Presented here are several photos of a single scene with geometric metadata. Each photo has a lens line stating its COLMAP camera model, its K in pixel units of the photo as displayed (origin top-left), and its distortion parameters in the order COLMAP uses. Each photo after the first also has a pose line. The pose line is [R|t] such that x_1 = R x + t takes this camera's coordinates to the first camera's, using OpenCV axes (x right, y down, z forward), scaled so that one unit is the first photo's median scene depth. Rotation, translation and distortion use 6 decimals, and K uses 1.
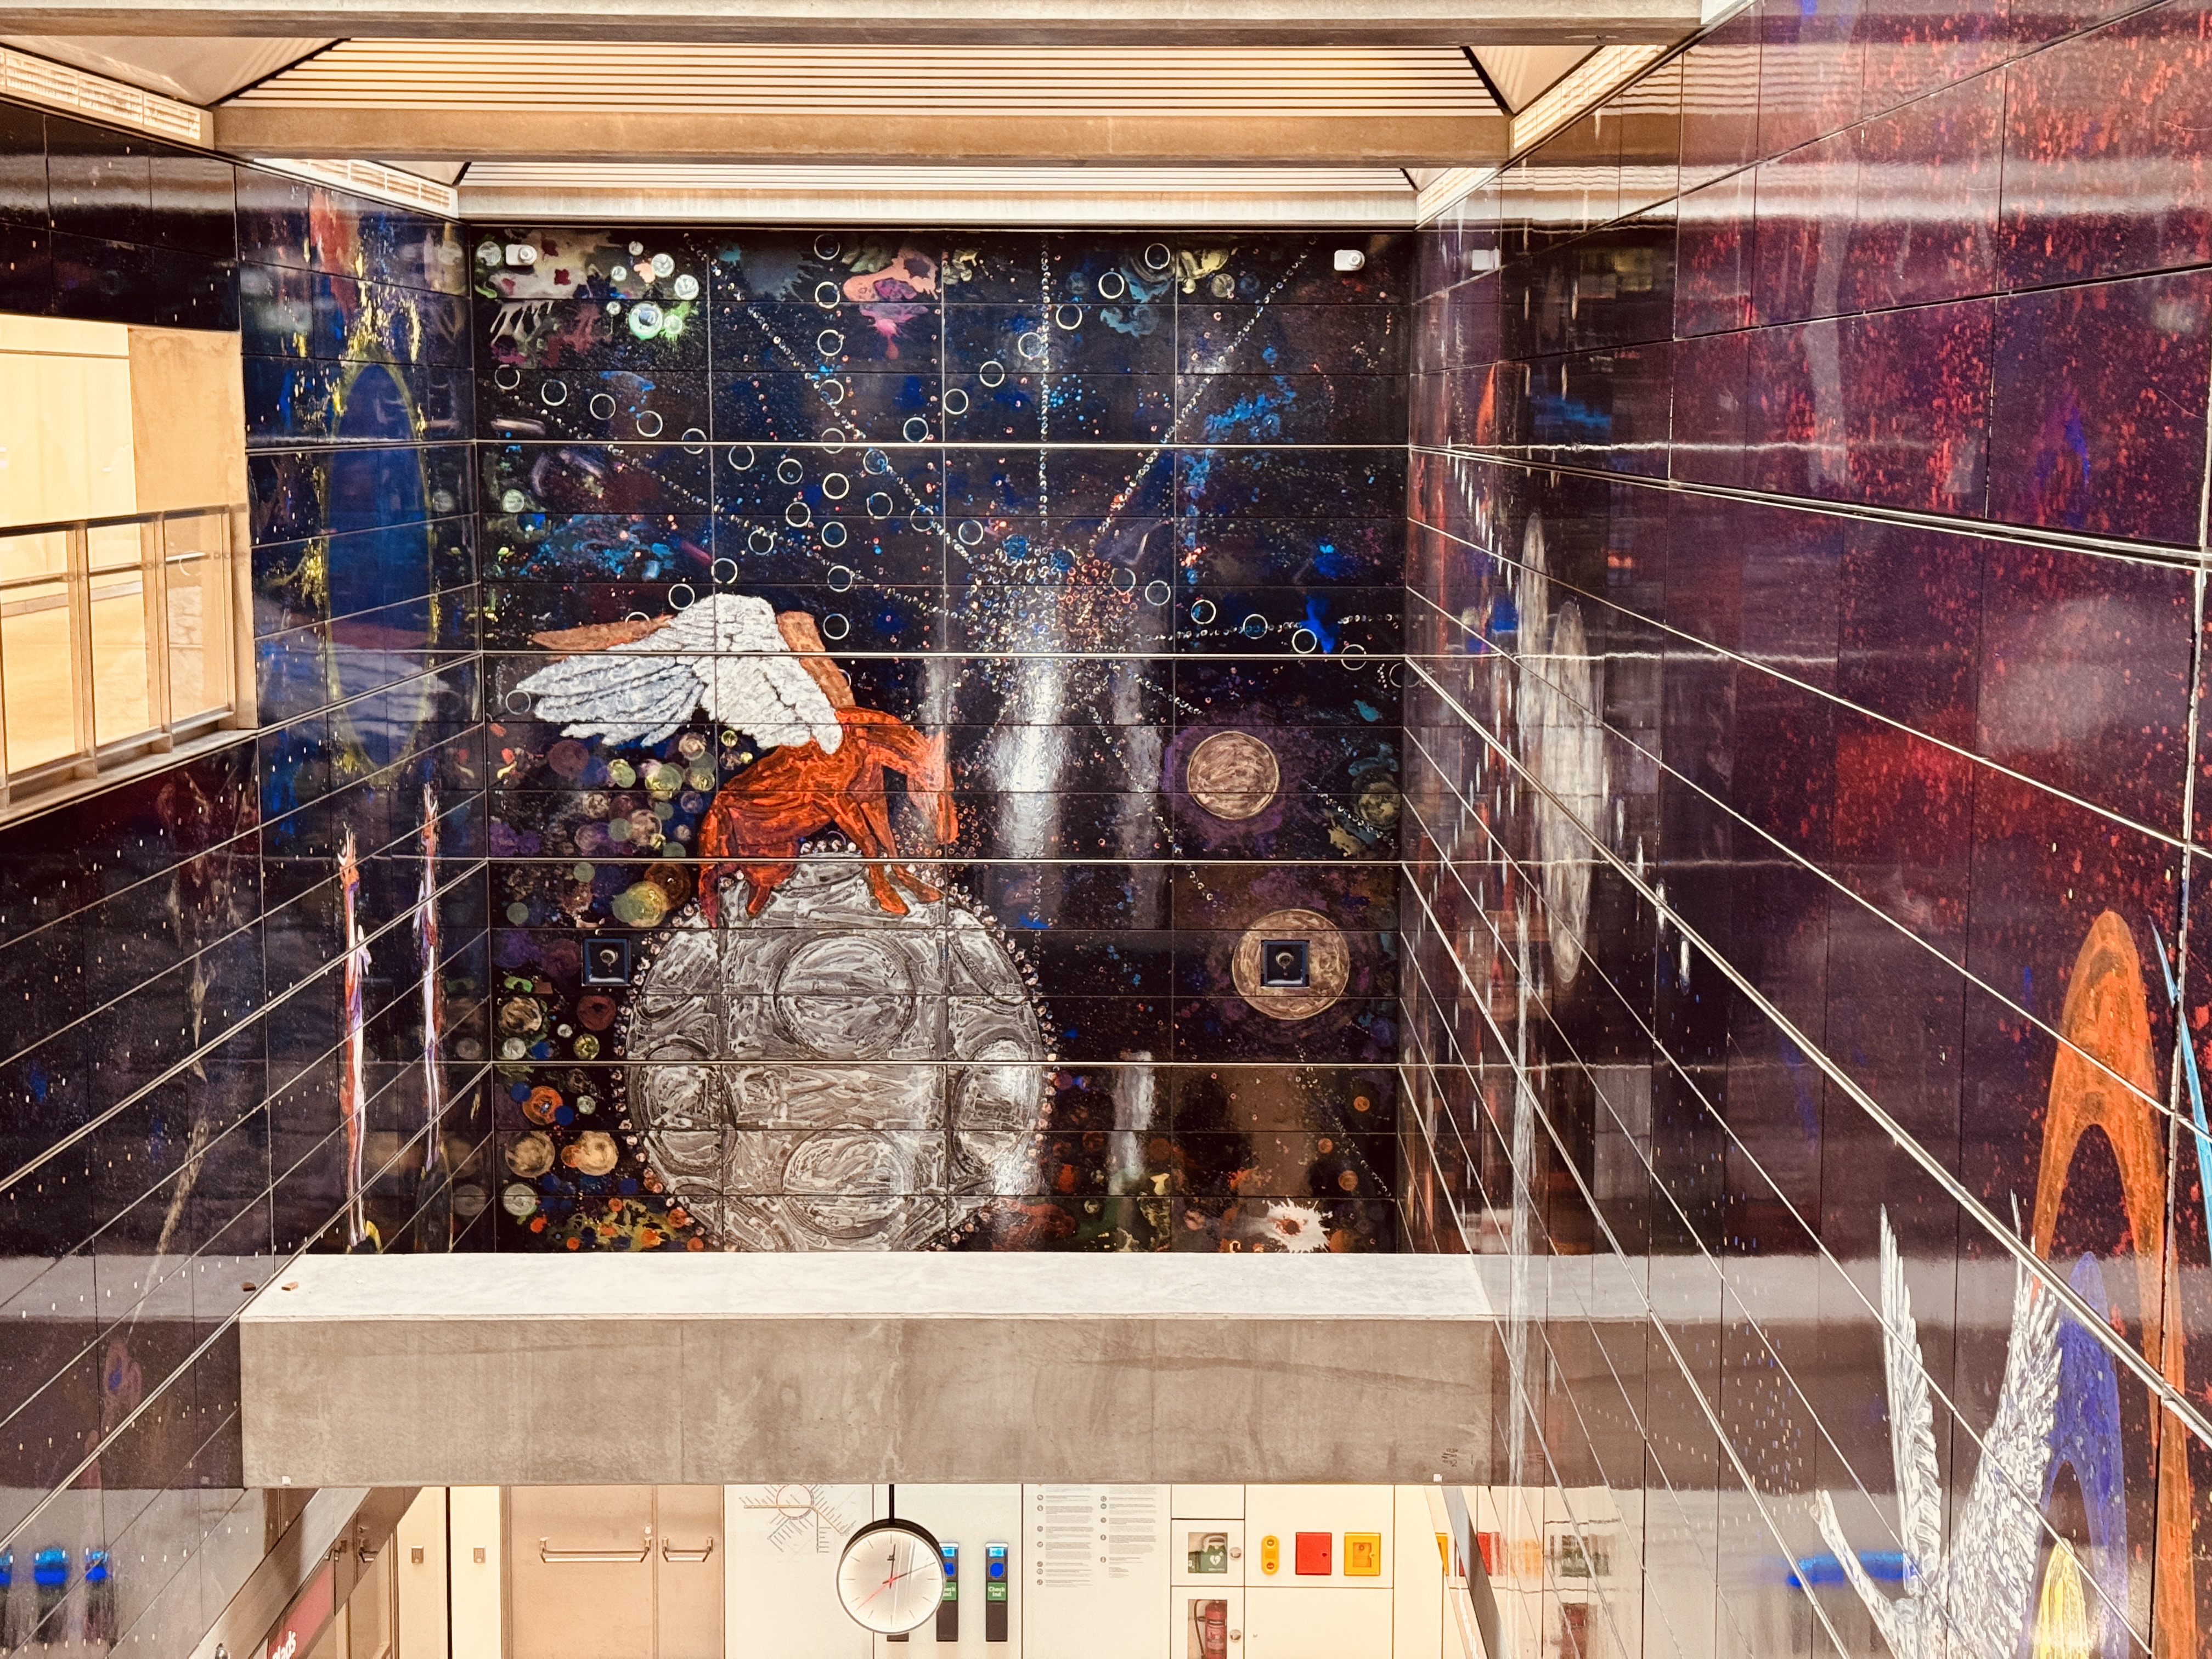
lens RADIAL K [[3092.0, 0, 1169.4], [0, 3092.0, 839.0], [0, 0, 1]] dist [0.077319, 0.000000]
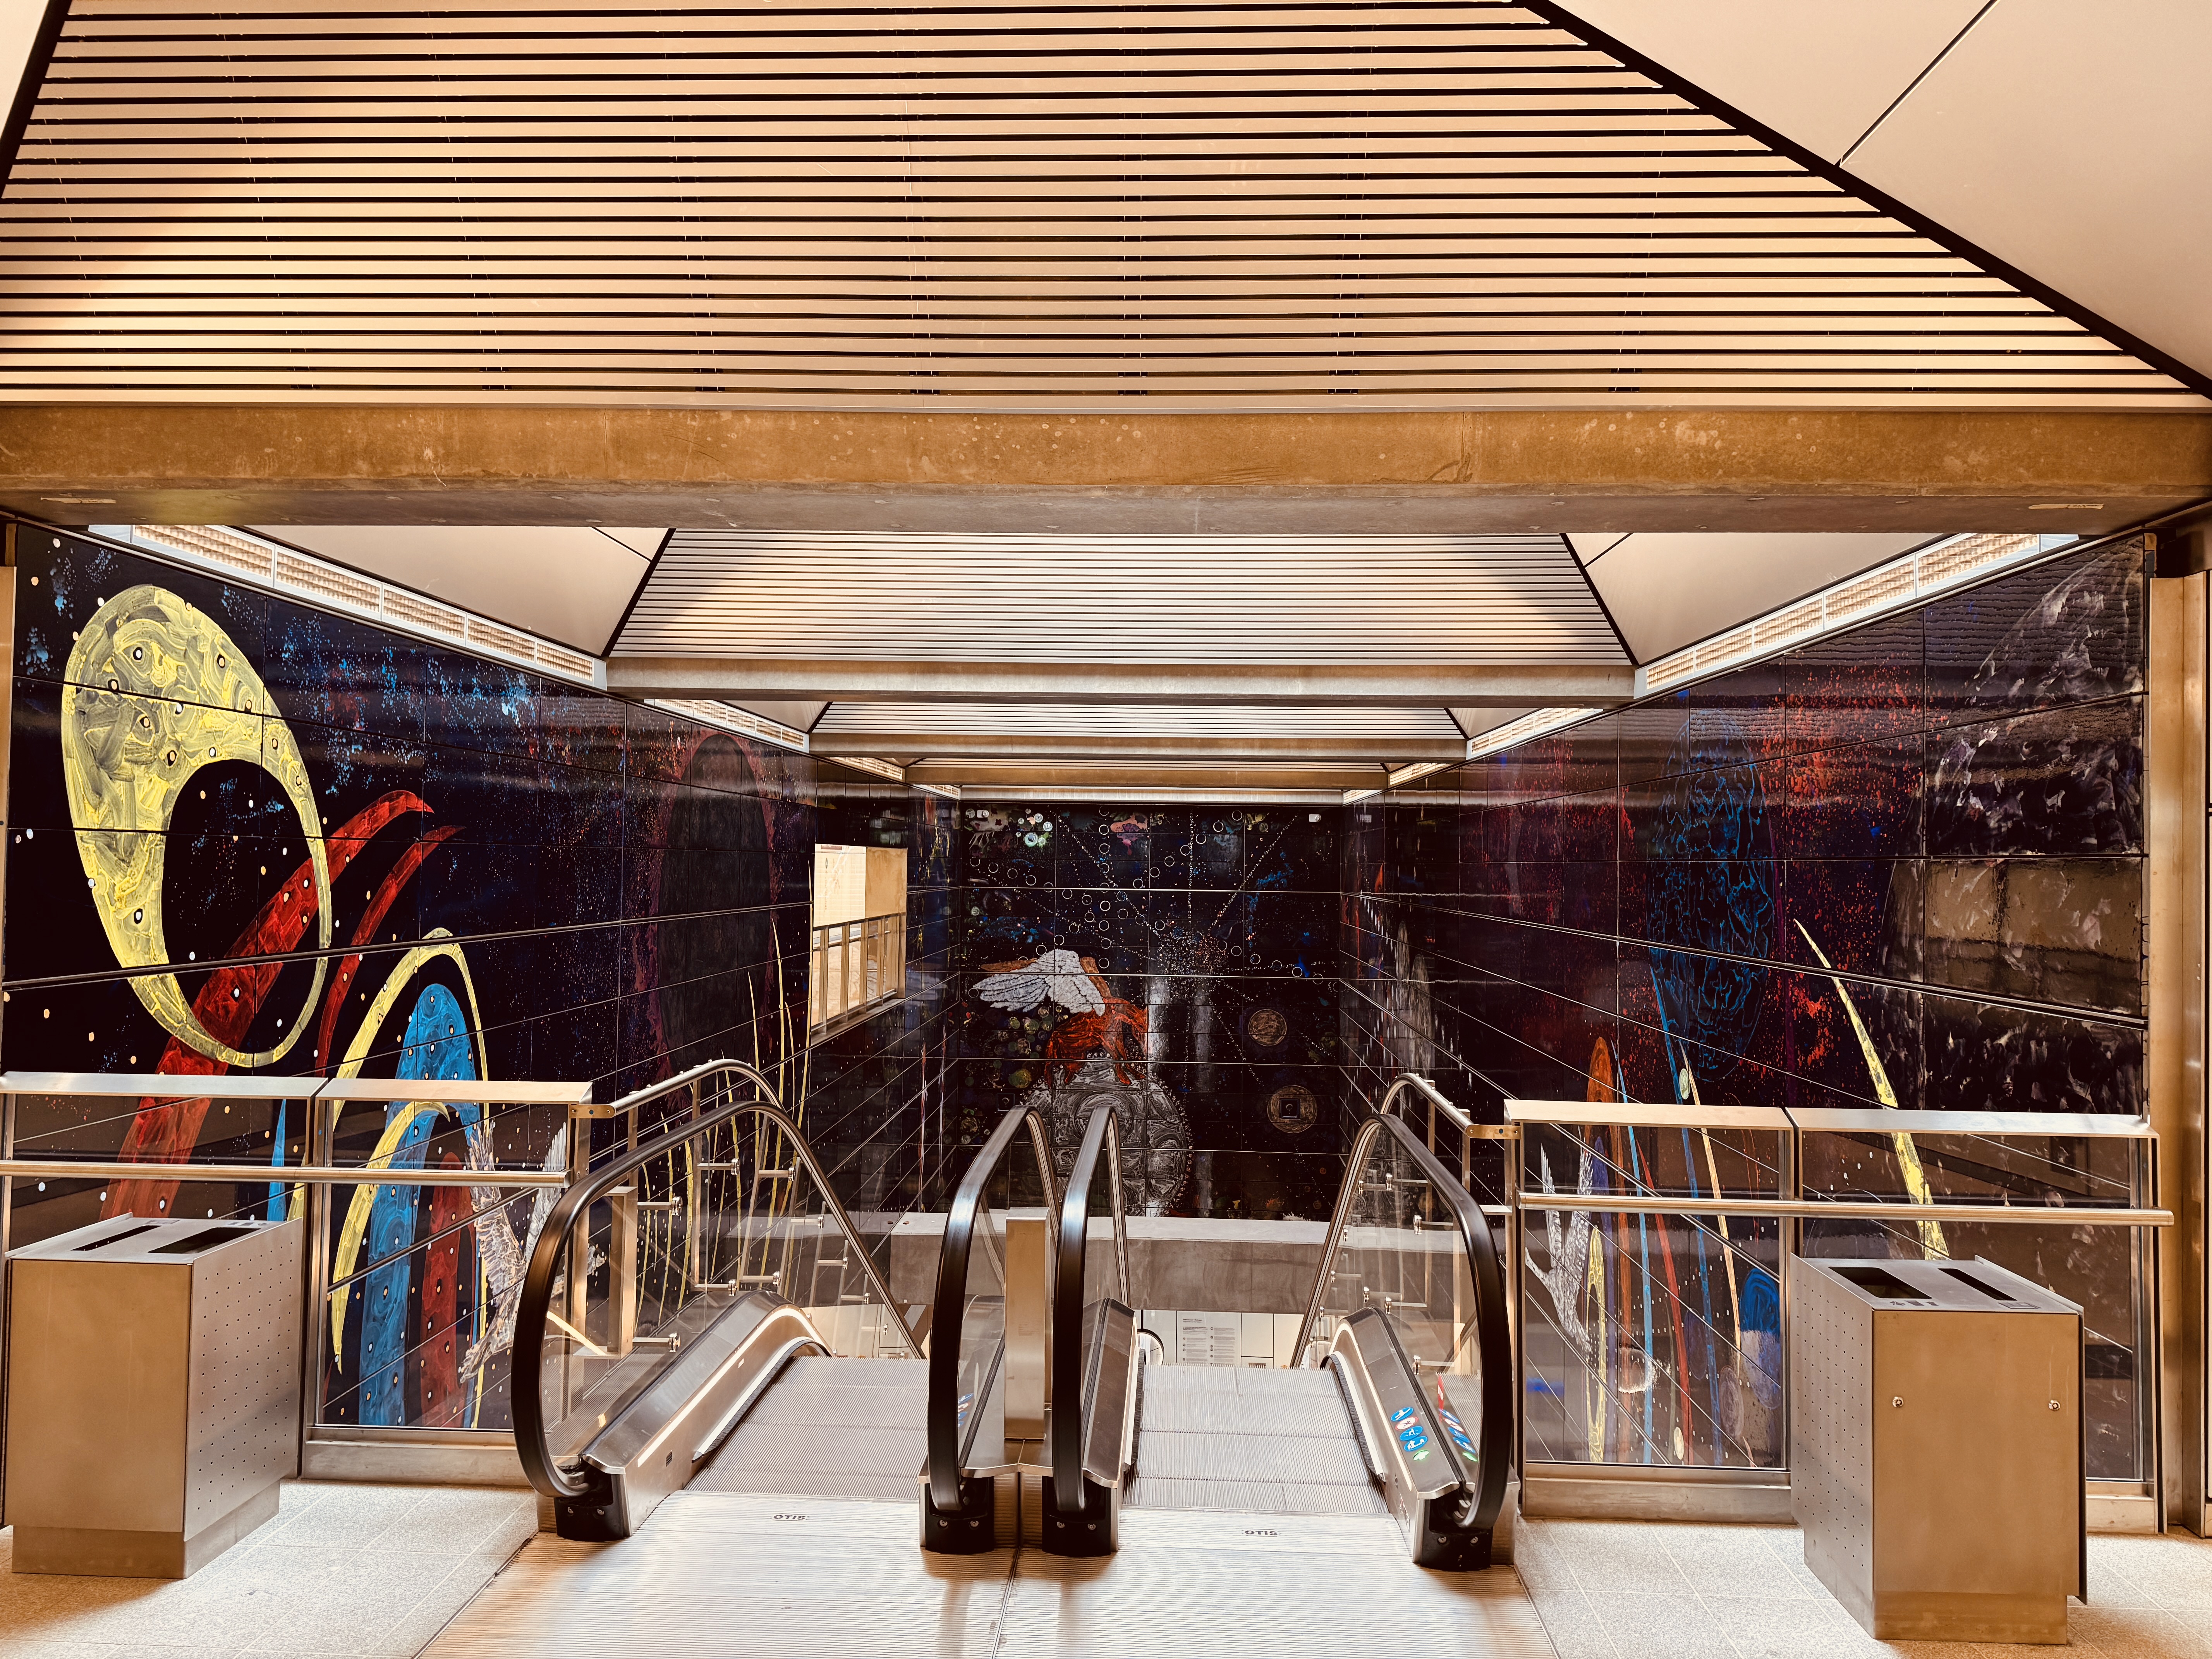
lens RADIAL K [[1544.9, 0, 1092.7], [0, 1544.9, 791.1], [0, 0, 1]] dist [0.049223, -0.066953]
pose [[0.998317, 0.006504, -0.057635, -0.048268], [-0.017001, 0.982861, -0.183563, 0.022340], [0.055454, 0.184234, 0.981317, -0.226683]]
